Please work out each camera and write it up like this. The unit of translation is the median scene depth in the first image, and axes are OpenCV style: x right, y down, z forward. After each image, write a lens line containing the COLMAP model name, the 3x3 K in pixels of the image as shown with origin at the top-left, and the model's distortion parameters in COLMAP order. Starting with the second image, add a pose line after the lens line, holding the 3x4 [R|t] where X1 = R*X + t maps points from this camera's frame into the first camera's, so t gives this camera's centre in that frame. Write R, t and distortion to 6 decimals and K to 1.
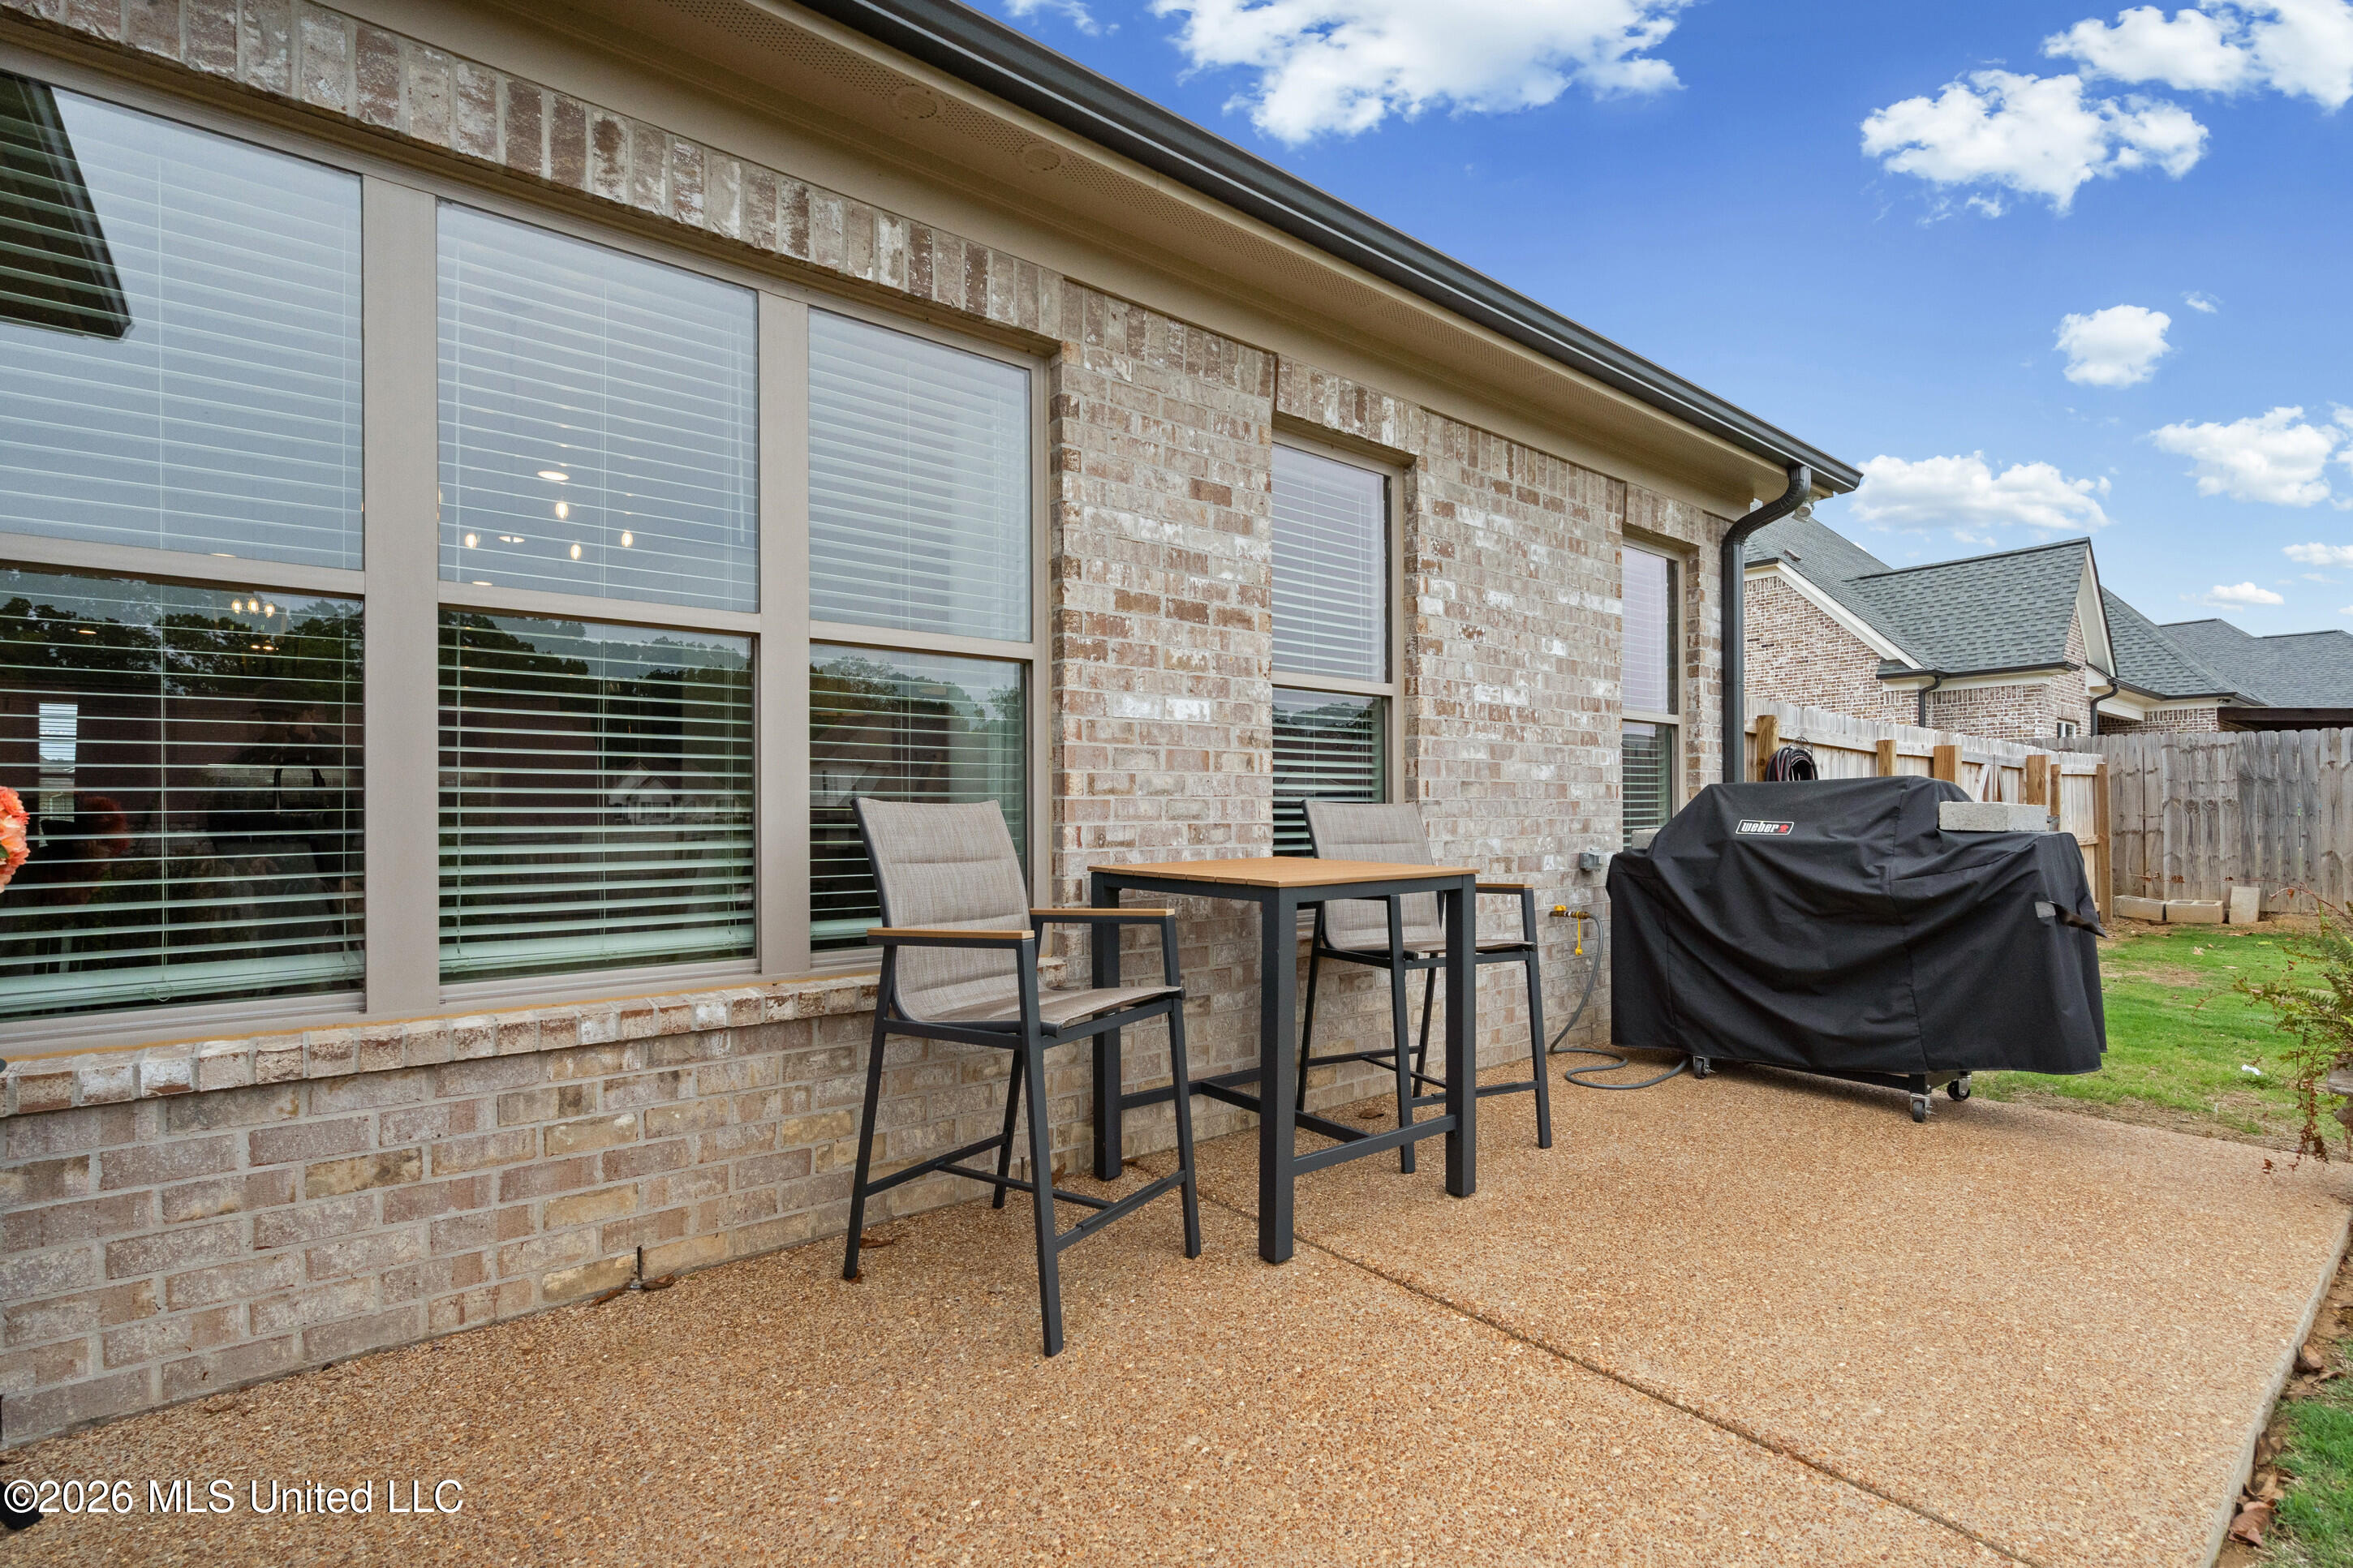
lens RADIAL K [[1071.4, 0, 1176.5], [0, 1071.4, 784.0], [0, 0, 1]] dist [-0.005258, 0.000022]
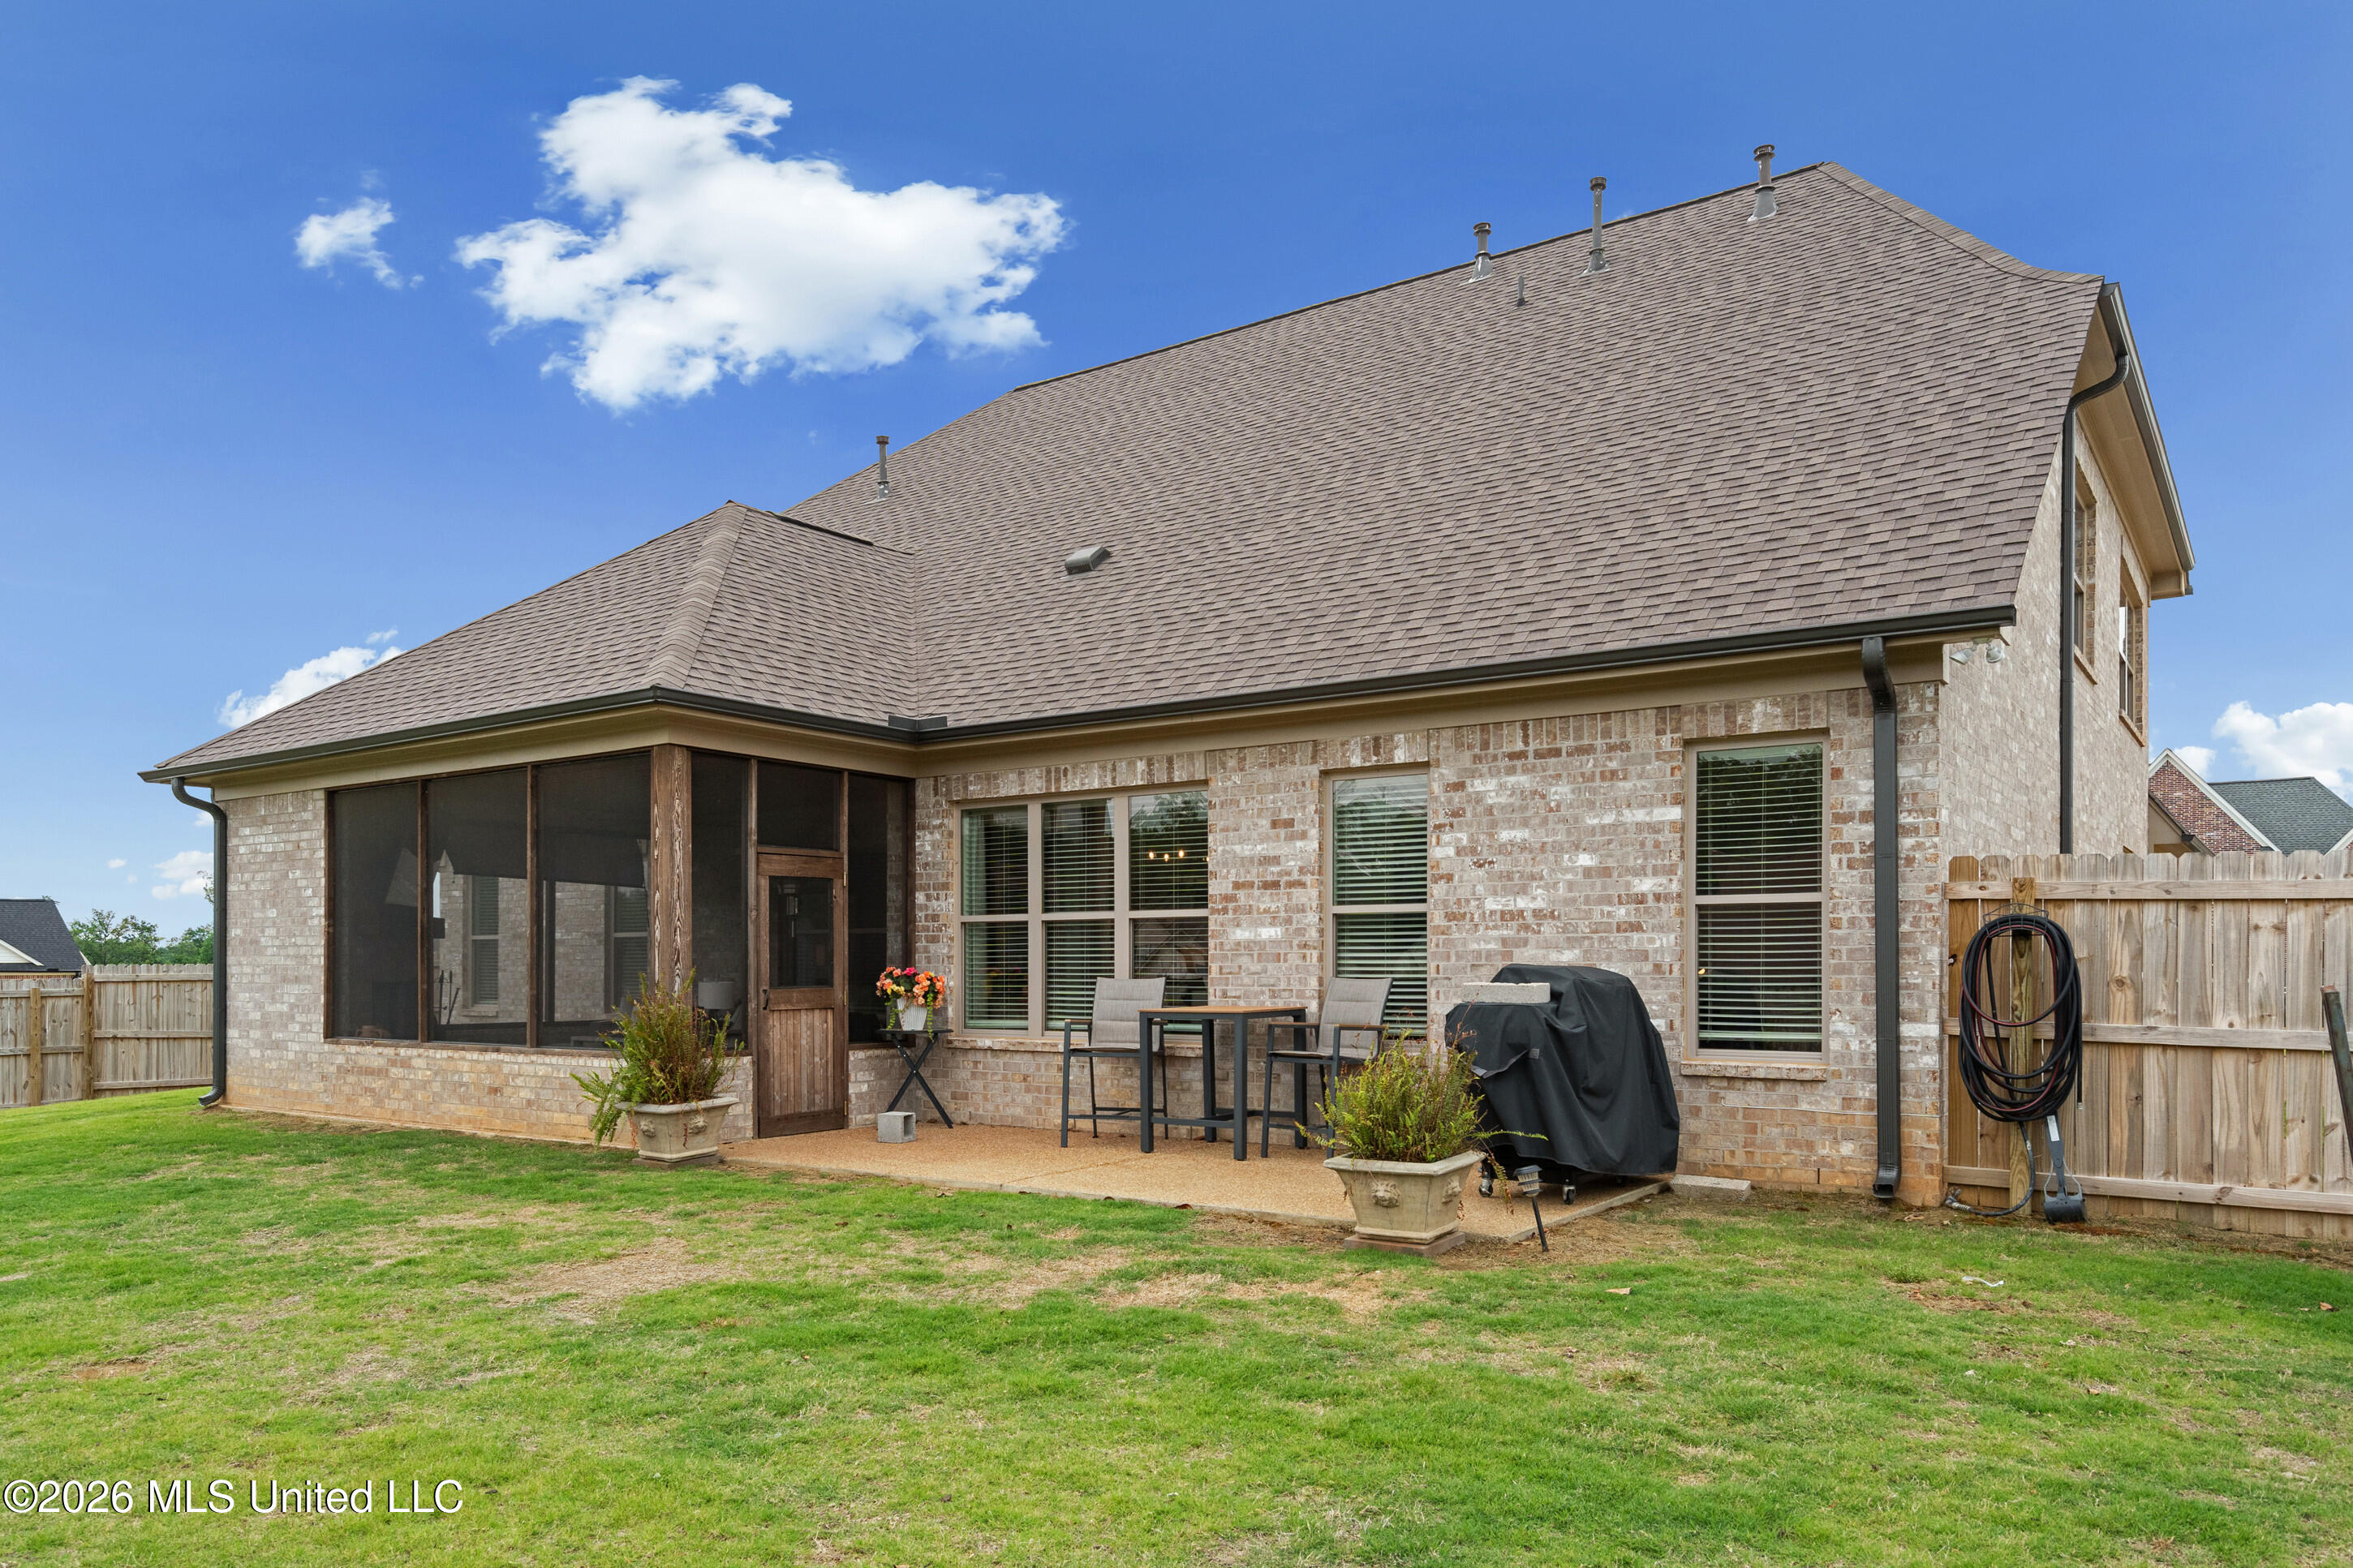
lens RADIAL K [[1636.3, 0, 1176.5], [0, 1636.3, 784.0], [0, 0, 1]] dist [0.000910, 0.000167]
pose [[0.290567, -0.096935, -0.951932, 2.881033], [0.031351, 0.995286, -0.091780, -0.068924], [0.956341, -0.003176, 0.292236, -0.089387]]
